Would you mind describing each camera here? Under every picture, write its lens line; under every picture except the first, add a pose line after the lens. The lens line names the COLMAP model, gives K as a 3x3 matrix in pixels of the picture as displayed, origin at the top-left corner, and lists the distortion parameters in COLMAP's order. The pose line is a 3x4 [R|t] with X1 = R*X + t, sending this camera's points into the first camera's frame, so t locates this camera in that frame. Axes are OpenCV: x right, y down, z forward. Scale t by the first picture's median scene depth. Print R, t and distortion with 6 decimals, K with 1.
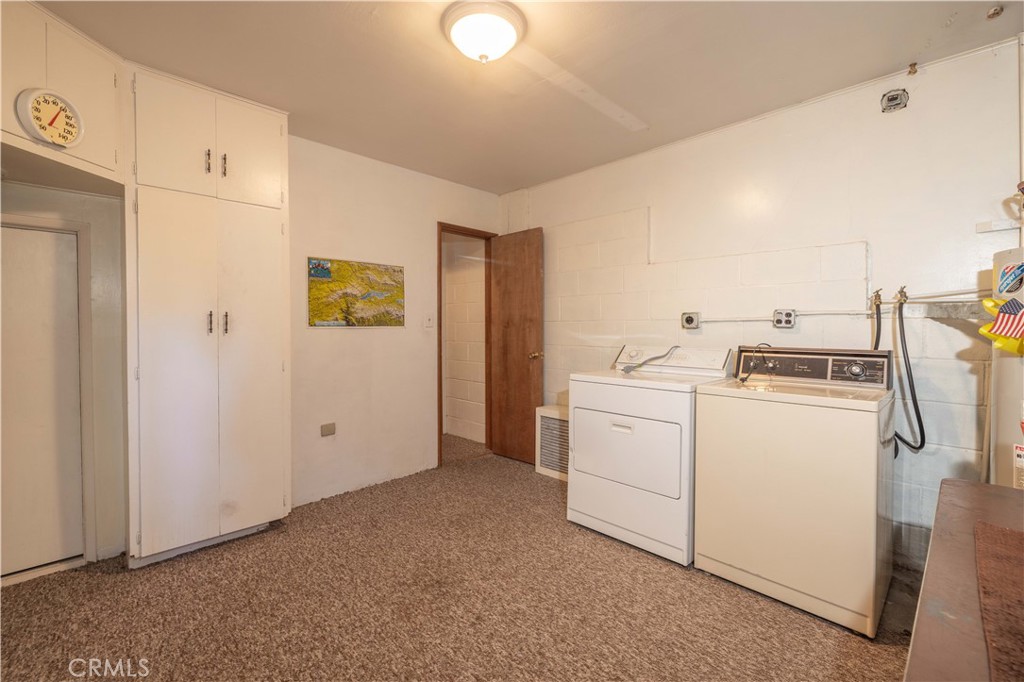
lens RADIAL K [[447.8, 0, 507.4], [0, 447.8, 334.8], [0, 0, 1]] dist [0.000417, -0.000011]
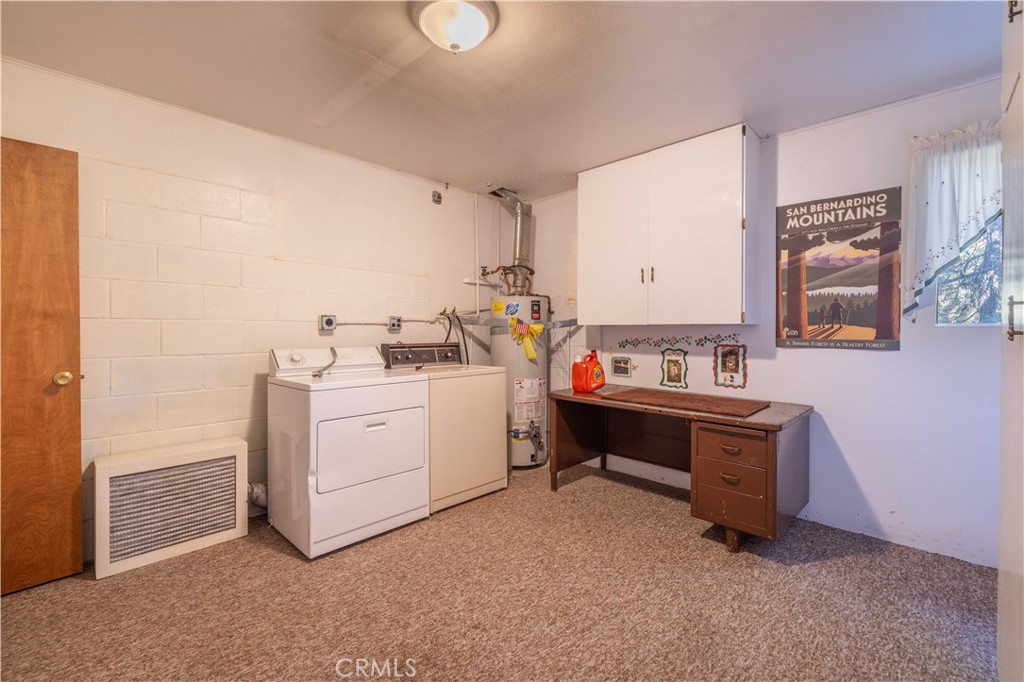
lens RADIAL K [[447.8, 0, 507.4], [0, 447.8, 334.8], [0, 0, 1]] dist [0.000417, -0.000011]
pose [[-0.041503, -0.009878, 0.999090, -0.779437], [0.015232, 0.999829, 0.010518, -0.009465], [-0.999022, 0.015654, -0.041346, 0.723546]]
